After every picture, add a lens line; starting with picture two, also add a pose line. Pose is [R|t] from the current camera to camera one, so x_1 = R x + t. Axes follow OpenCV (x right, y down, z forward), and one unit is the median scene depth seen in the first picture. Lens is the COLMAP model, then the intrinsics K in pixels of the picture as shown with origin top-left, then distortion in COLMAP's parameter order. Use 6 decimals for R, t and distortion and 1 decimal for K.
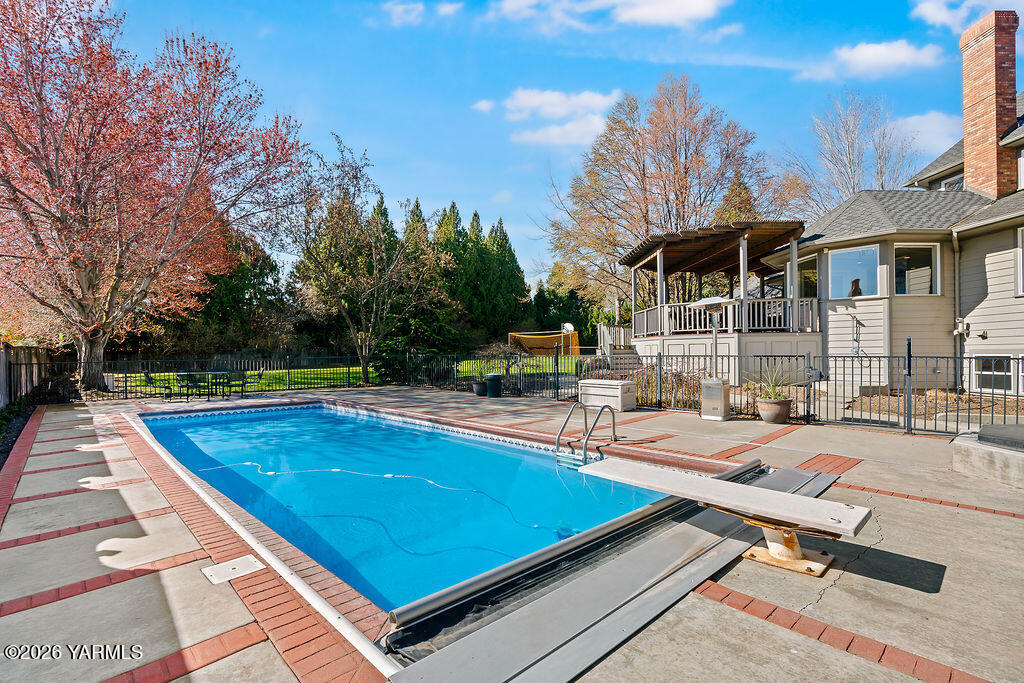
lens RADIAL K [[473.9, 0, 514.9], [0, 473.9, 345.3], [0, 0, 1]] dist [-0.003578, -0.000135]
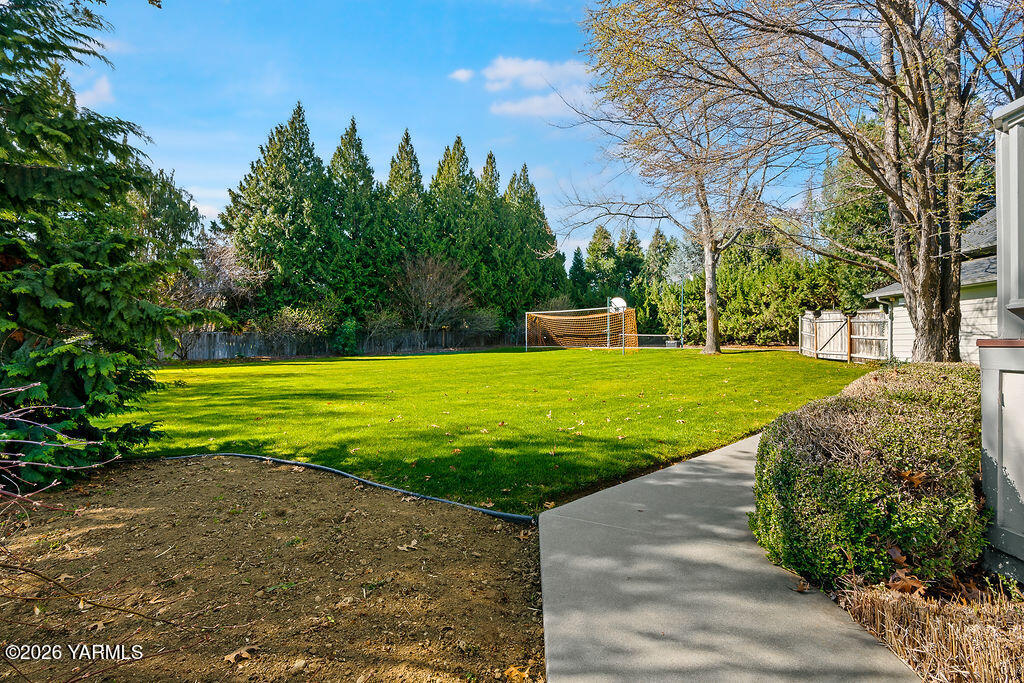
lens RADIAL K [[473.9, 0, 505.5], [0, 473.9, 337.3], [0, 0, 1]] dist [-0.003578, -0.000135]
pose [[0.994547, 0.010051, -0.103806, 0.022297], [-0.009455, 0.999936, 0.006233, 0.004378], [0.103862, -0.005217, 0.994578, 0.274233]]
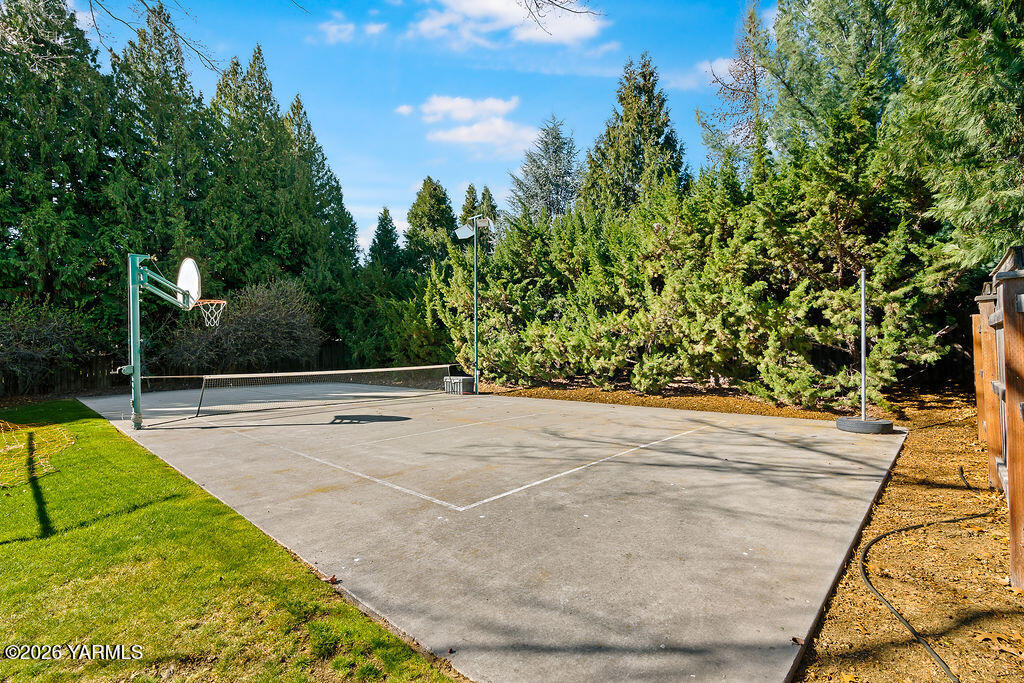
lens RADIAL K [[473.9, 0, 510.1], [0, 473.9, 340.3], [0, 0, 1]] dist [-0.003578, -0.000135]
pose [[0.999458, -0.001843, 0.032876, 0.197836], [0.002140, 0.999957, -0.008998, -0.007068], [-0.032858, 0.009063, 0.999419, 0.653676]]
